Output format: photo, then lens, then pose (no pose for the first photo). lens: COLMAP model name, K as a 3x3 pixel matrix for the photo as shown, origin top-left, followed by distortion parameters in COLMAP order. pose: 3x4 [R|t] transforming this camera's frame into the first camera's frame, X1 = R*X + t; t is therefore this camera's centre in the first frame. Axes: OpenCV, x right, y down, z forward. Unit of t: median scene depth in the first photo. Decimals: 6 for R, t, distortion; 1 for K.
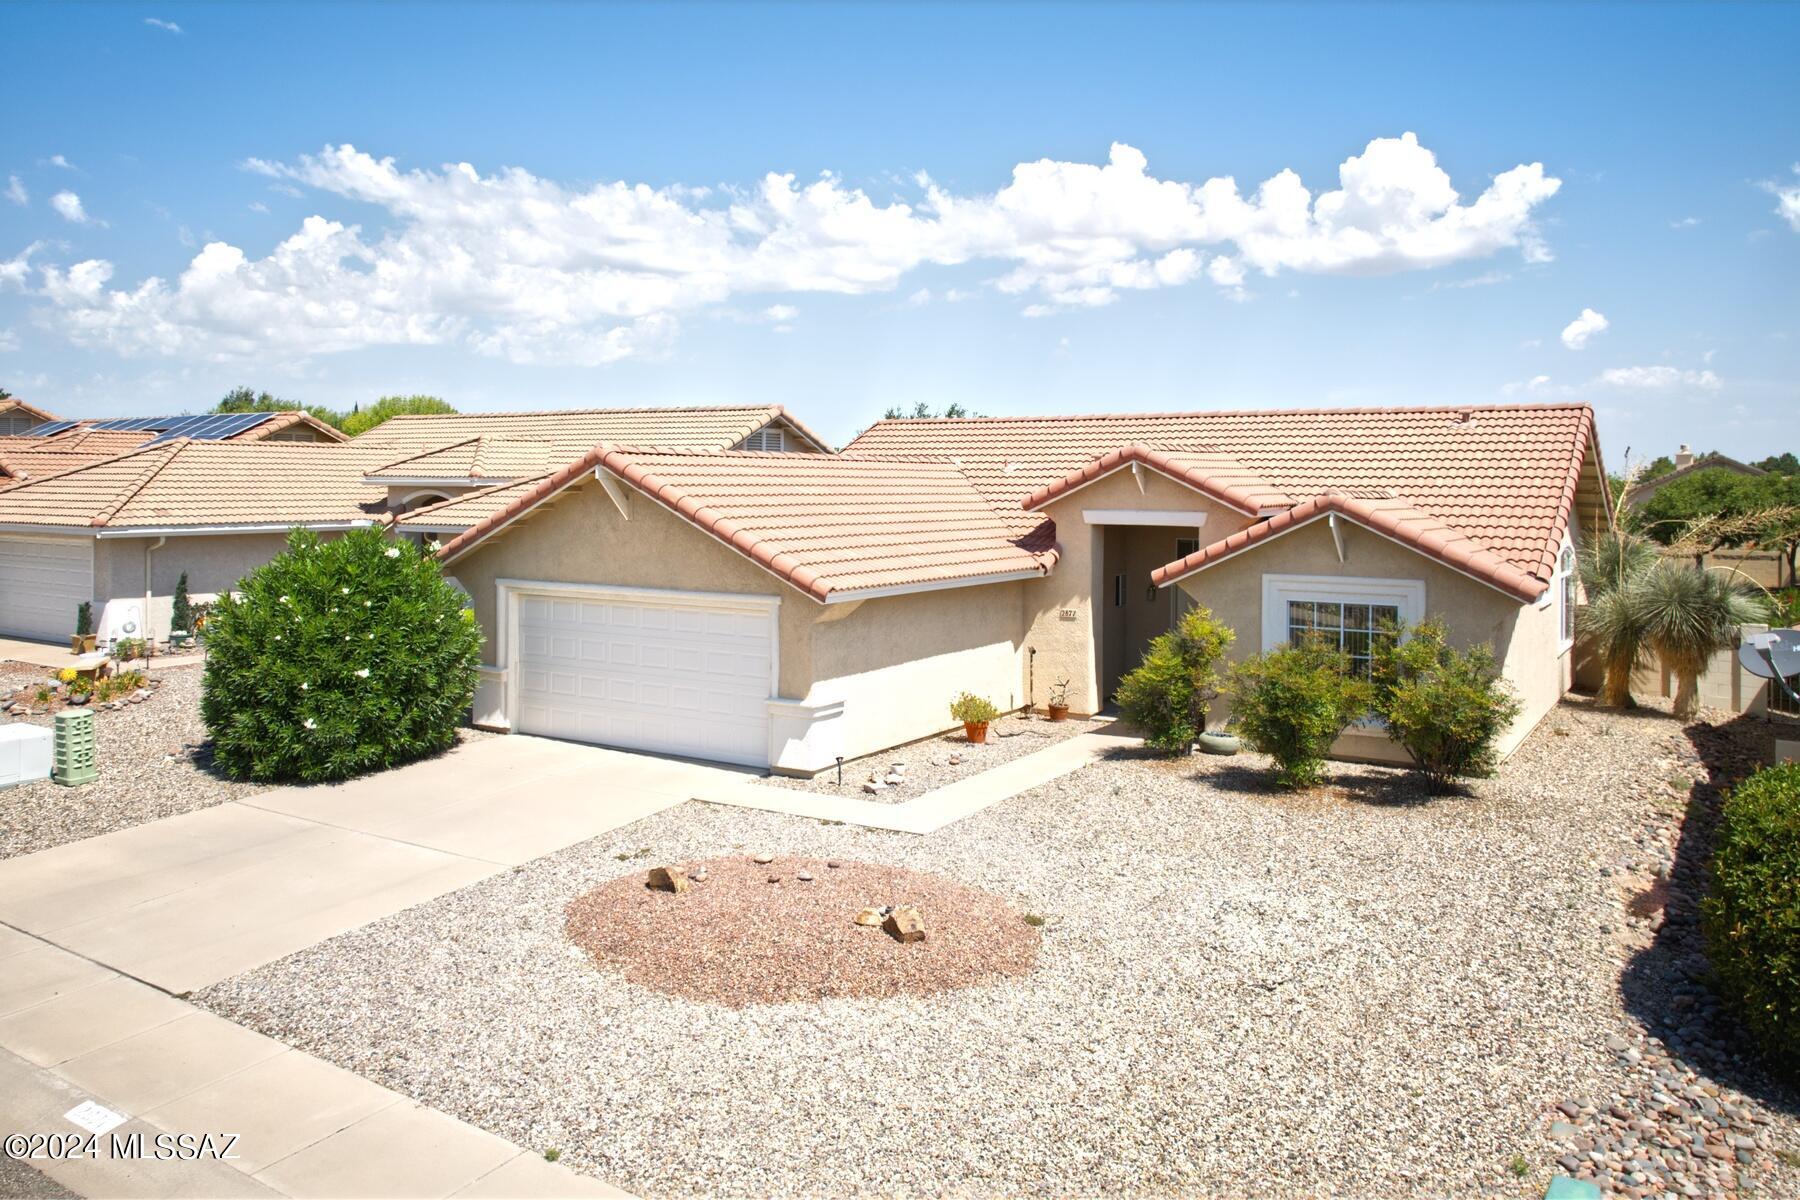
lens RADIAL K [[1324.1, 0, 898.8], [0, 1324.1, 529.8], [0, 0, 1]] dist [-0.003064, -0.003060]
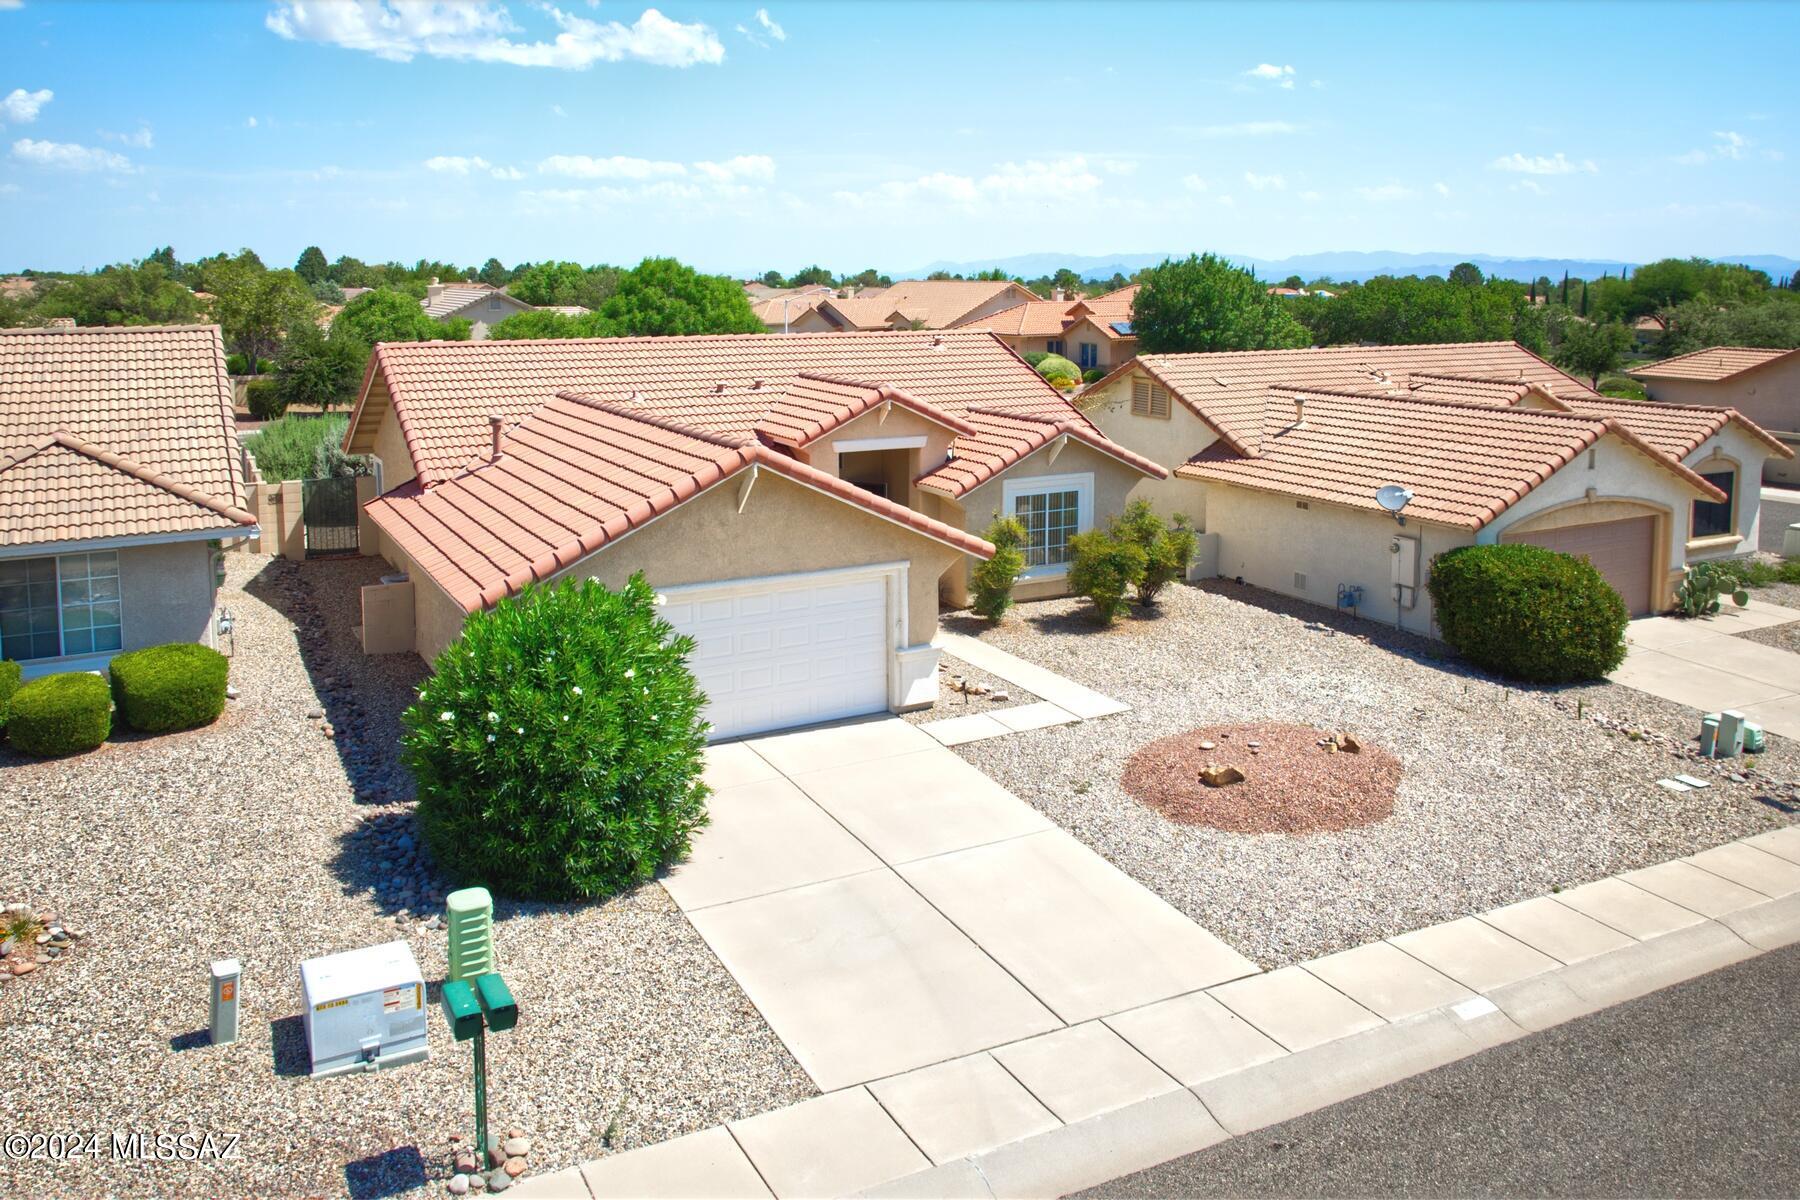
lens RADIAL K [[1324.1, 0, 898.8], [0, 1324.1, 529.8], [0, 0, 1]] dist [-0.003064, -0.003060]
pose [[0.520680, -0.164766, 0.837702, -0.969983], [0.041666, 0.984935, 0.167828, -0.155330], [-0.852734, -0.052481, 0.519702, 0.386864]]
